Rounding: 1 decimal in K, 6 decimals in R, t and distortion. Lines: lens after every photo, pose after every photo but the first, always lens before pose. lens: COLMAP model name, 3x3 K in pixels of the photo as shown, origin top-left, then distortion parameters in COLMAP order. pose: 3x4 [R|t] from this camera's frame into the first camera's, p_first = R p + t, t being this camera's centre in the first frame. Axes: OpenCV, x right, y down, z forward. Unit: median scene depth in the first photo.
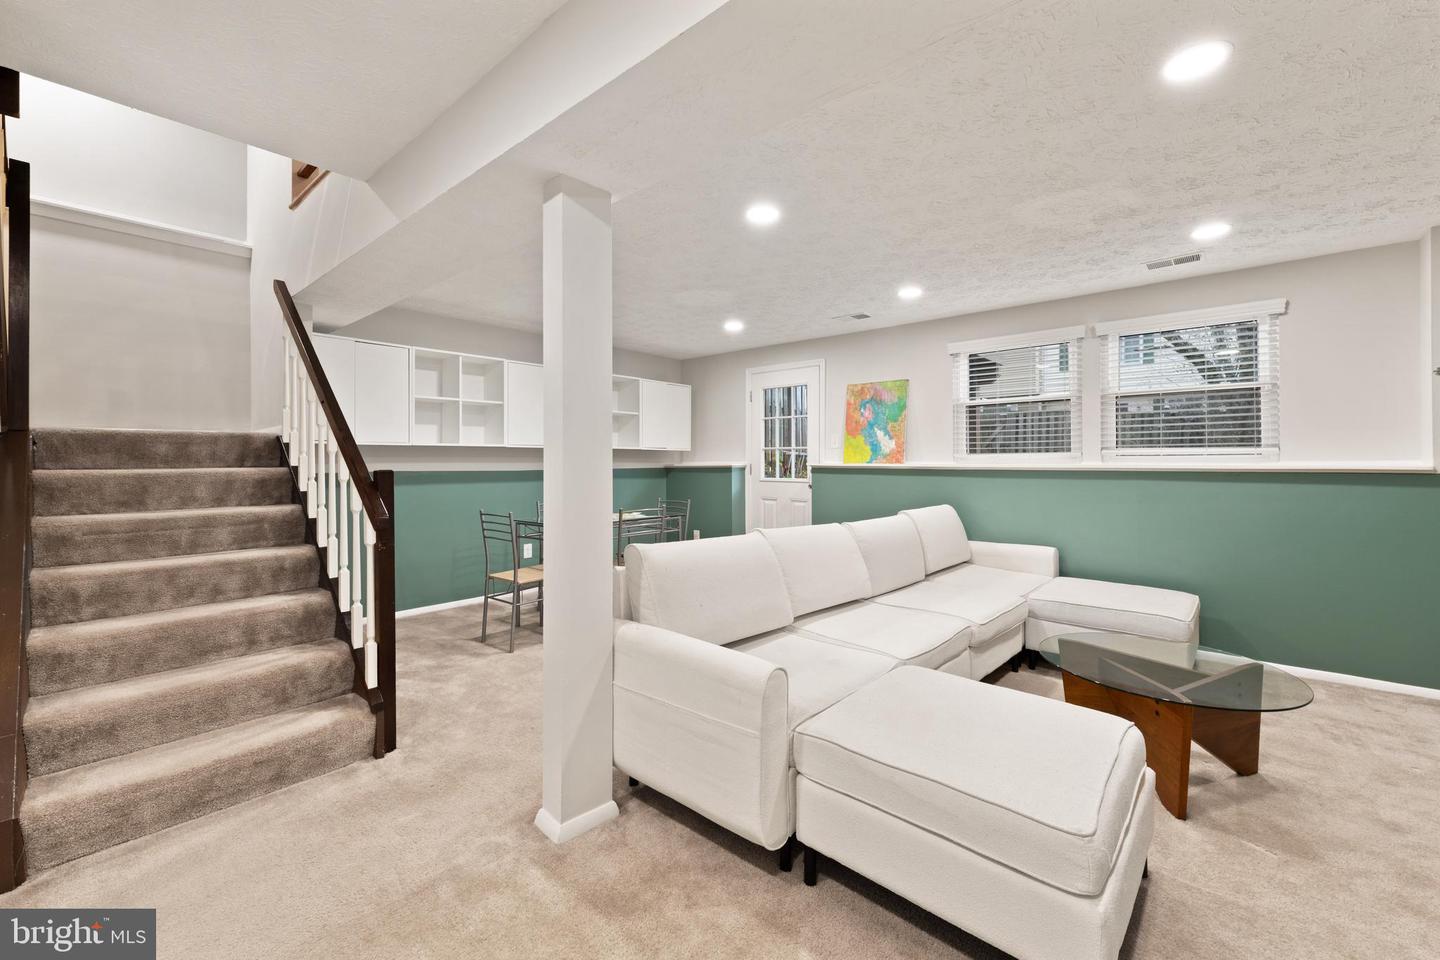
lens RADIAL K [[579.0, 0, 726.2], [0, 579.0, 454.5], [0, 0, 1]] dist [-0.000300, -0.000209]
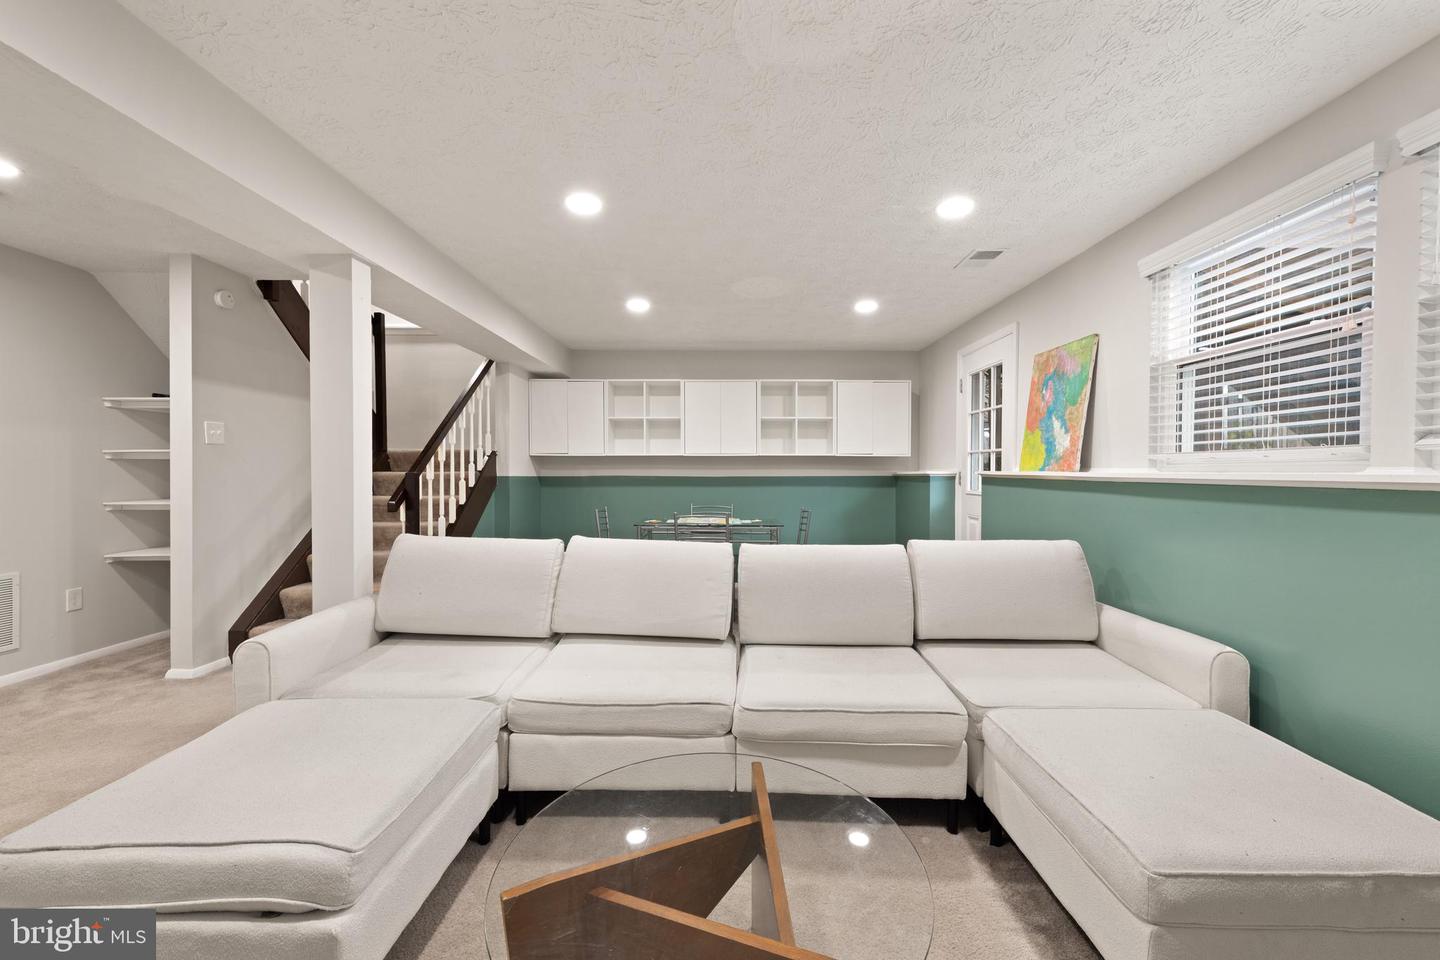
lens RADIAL K [[570.5, 0, 727.2], [0, 570.5, 471.2], [0, 0, 1]] dist [0.000307, 0.000022]
pose [[0.666551, 0.004300, -0.745447, 0.494839], [0.003463, 0.999955, 0.008865, 0.008590], [0.745451, -0.008491, 0.666506, 0.300819]]
